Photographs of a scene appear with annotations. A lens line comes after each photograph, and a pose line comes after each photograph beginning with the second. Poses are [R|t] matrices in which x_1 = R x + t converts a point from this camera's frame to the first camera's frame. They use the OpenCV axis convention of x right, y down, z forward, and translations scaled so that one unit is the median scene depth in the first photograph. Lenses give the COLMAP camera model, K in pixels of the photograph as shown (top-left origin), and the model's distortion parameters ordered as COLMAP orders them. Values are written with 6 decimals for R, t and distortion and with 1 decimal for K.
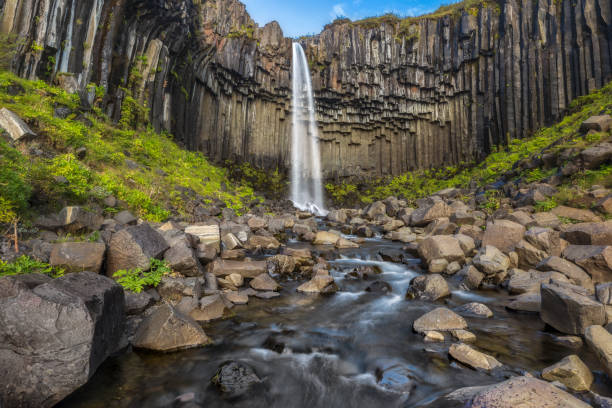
lens RADIAL K [[341.1, 0, 318.1], [0, 341.1, 194.9], [0, 0, 1]] dist [0.002878, 0.003353]
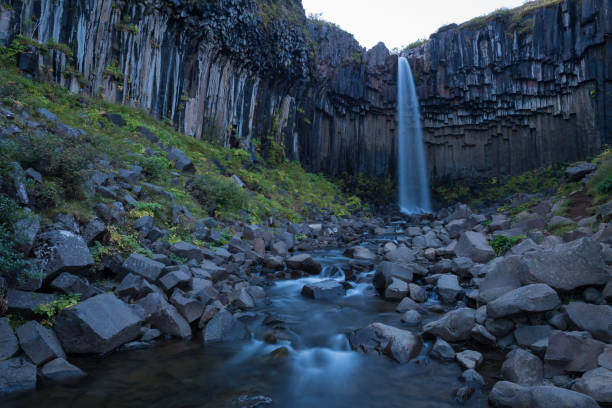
lens RADIAL K [[408.1, 0, 308.6], [0, 408.1, 205.8], [0, 0, 1]] dist [0.008397, -0.006158]
pose [[0.926539, -0.032249, -0.374814, 0.126932], [0.042171, 0.998943, 0.018298, -0.017291], [0.373827, -0.032760, 0.926920, -0.305788]]
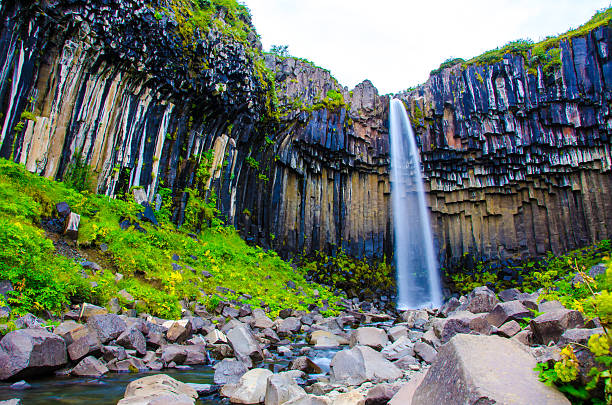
lens RADIAL K [[487.3, 0, 292.5], [0, 487.3, 201.9], [0, 0, 1]] dist [-0.151812, 0.115001]
pose [[0.913320, -0.107158, -0.392891, 0.130803], [0.031040, 0.980271, -0.195207, 0.003725], [0.406057, 0.166091, 0.898627, -0.072457]]
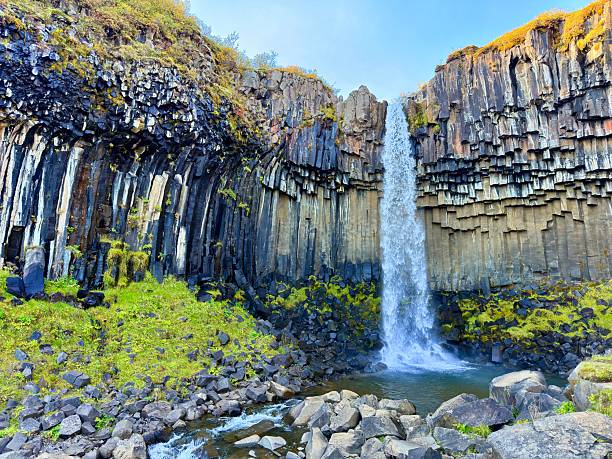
lens RADIAL K [[429.1, 0, 301.5], [0, 429.1, 230.2], [0, 0, 1]] dist [0.031727, -0.041248]
pose [[0.811015, -0.104294, -0.575654, 0.266259], [0.045861, 0.992287, -0.115165, -0.088207], [0.583225, 0.067001, 0.809543, 0.170262]]
